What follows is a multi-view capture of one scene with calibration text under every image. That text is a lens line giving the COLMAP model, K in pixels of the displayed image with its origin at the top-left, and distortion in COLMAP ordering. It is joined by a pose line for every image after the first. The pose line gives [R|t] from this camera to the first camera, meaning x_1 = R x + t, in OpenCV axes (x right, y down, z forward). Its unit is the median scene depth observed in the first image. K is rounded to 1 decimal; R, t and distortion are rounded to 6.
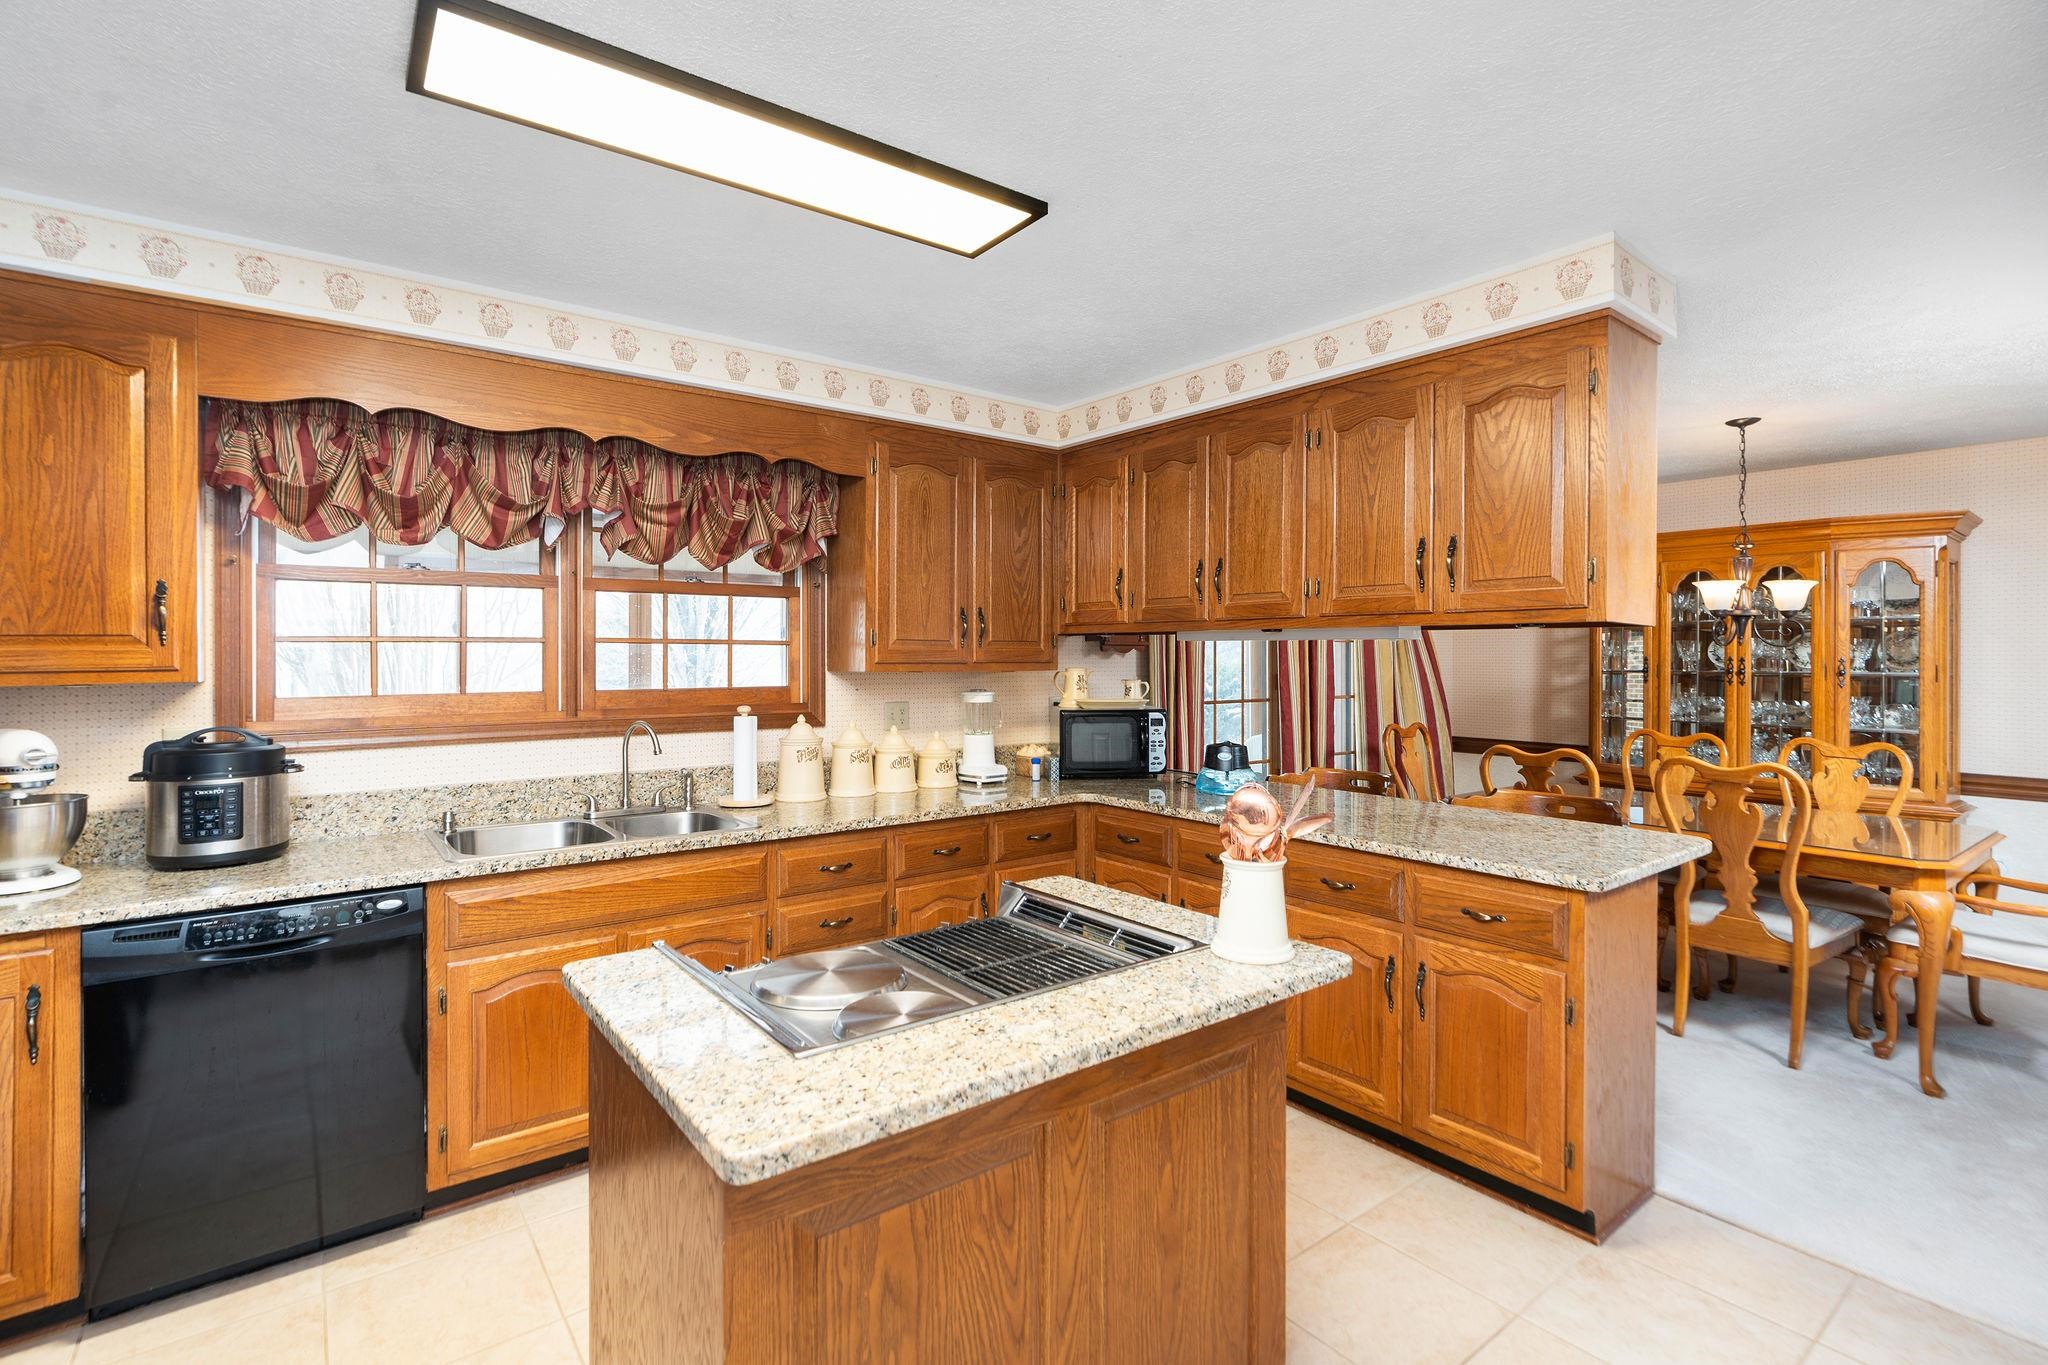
lens RADIAL K [[936.7, 0, 989.2], [0, 936.7, 656.0], [0, 0, 1]] dist [-0.000961, -0.000880]
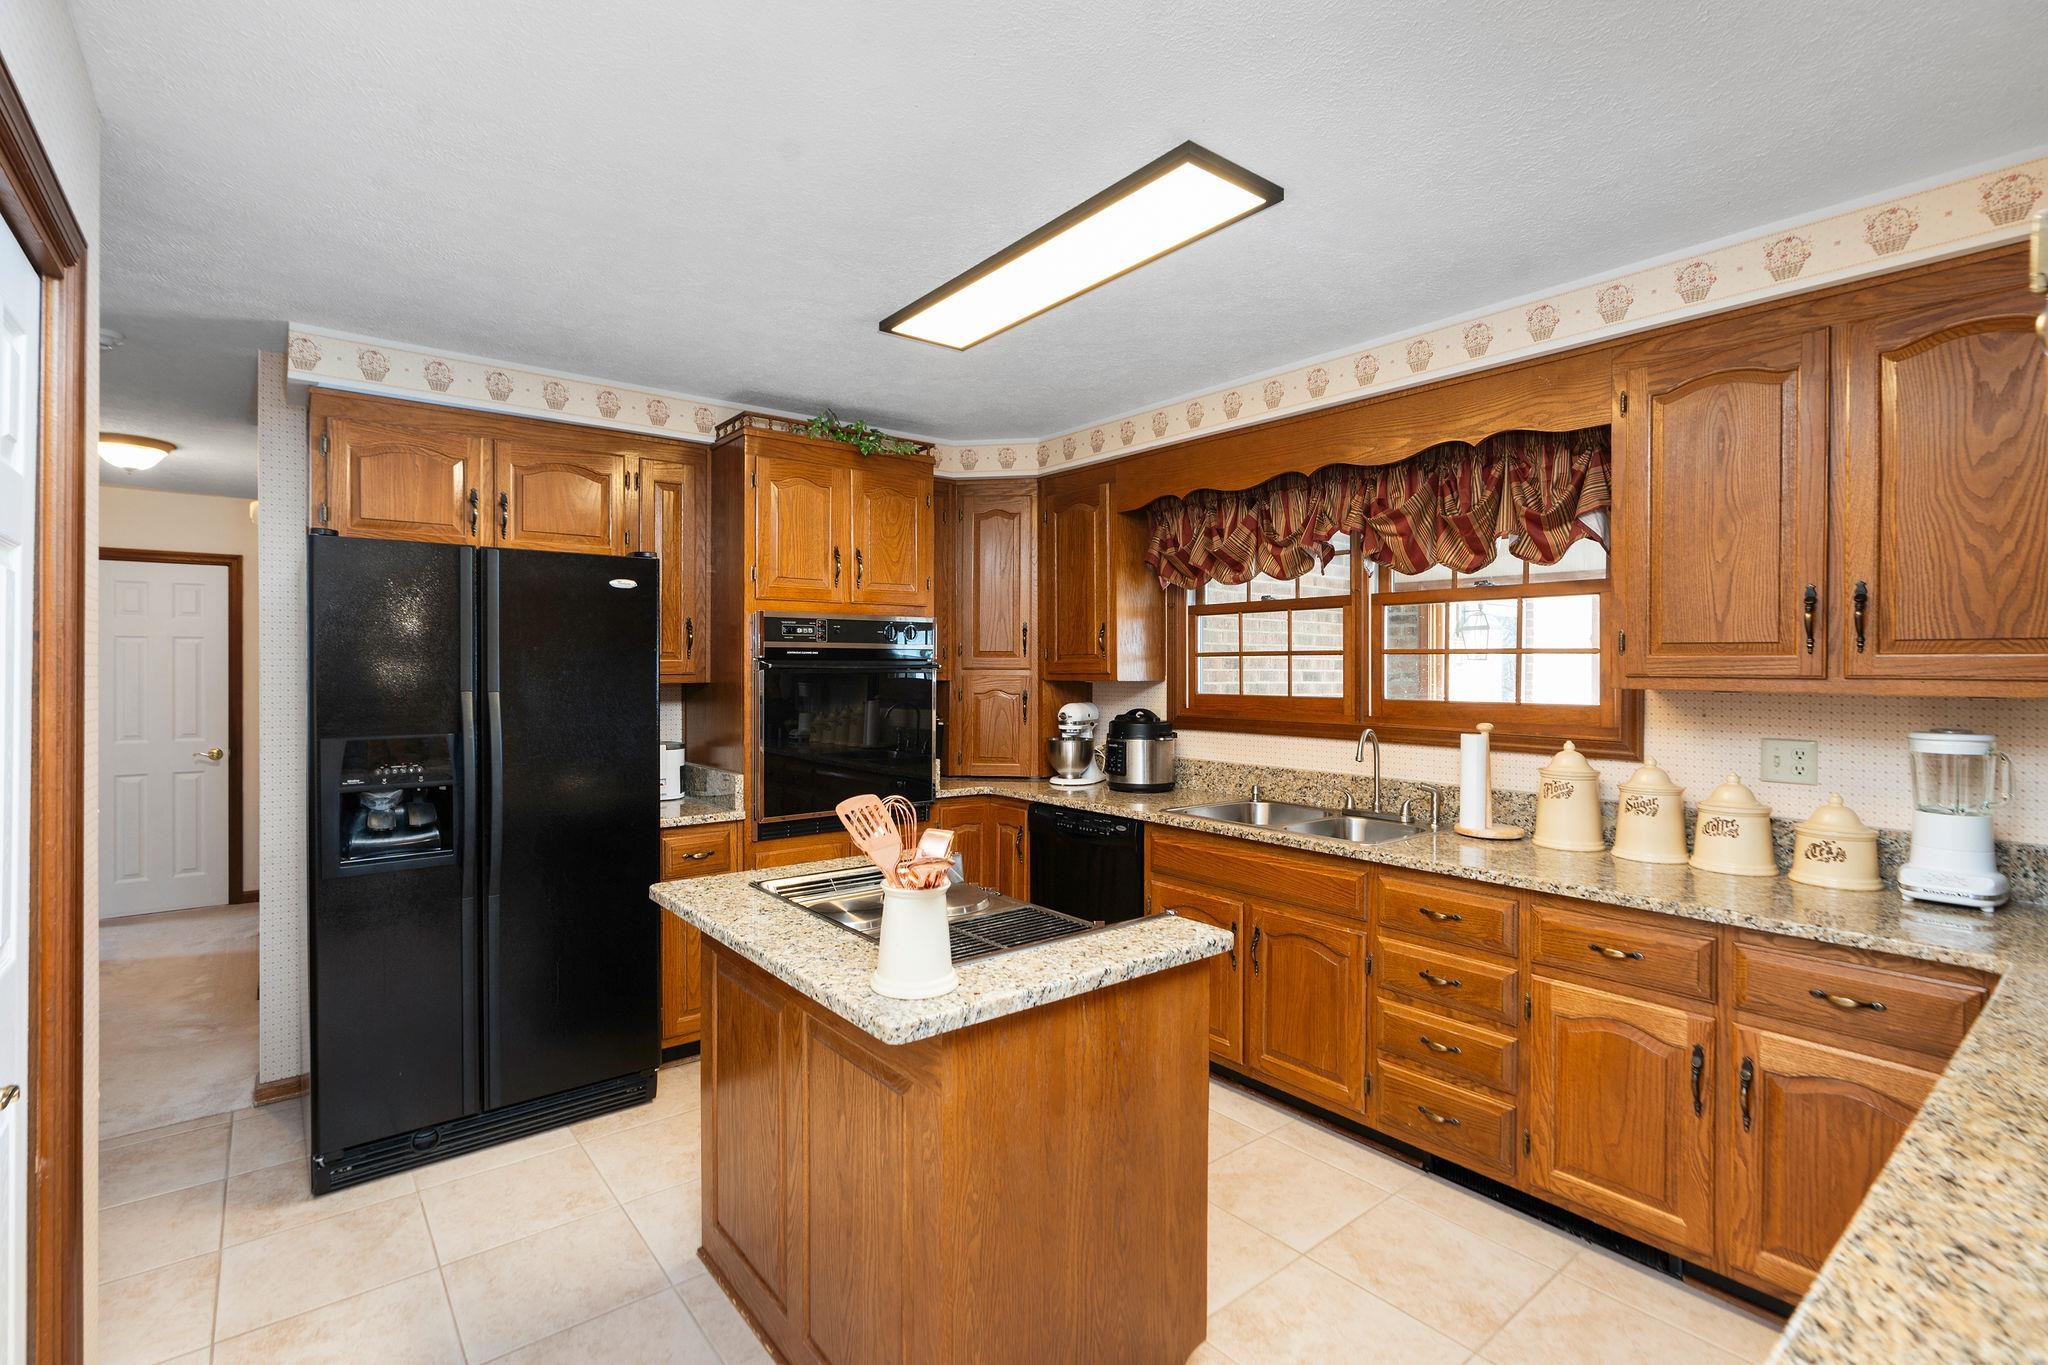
lens RADIAL K [[936.7, 0, 1018.1], [0, 936.7, 670.4], [0, 0, 1]] dist [-0.000961, -0.000880]
pose [[0.032843, 0.006273, -0.999441, 0.674915], [-0.002415, 0.999978, 0.006197, -0.001262], [0.999458, 0.002210, 0.032858, 0.596996]]
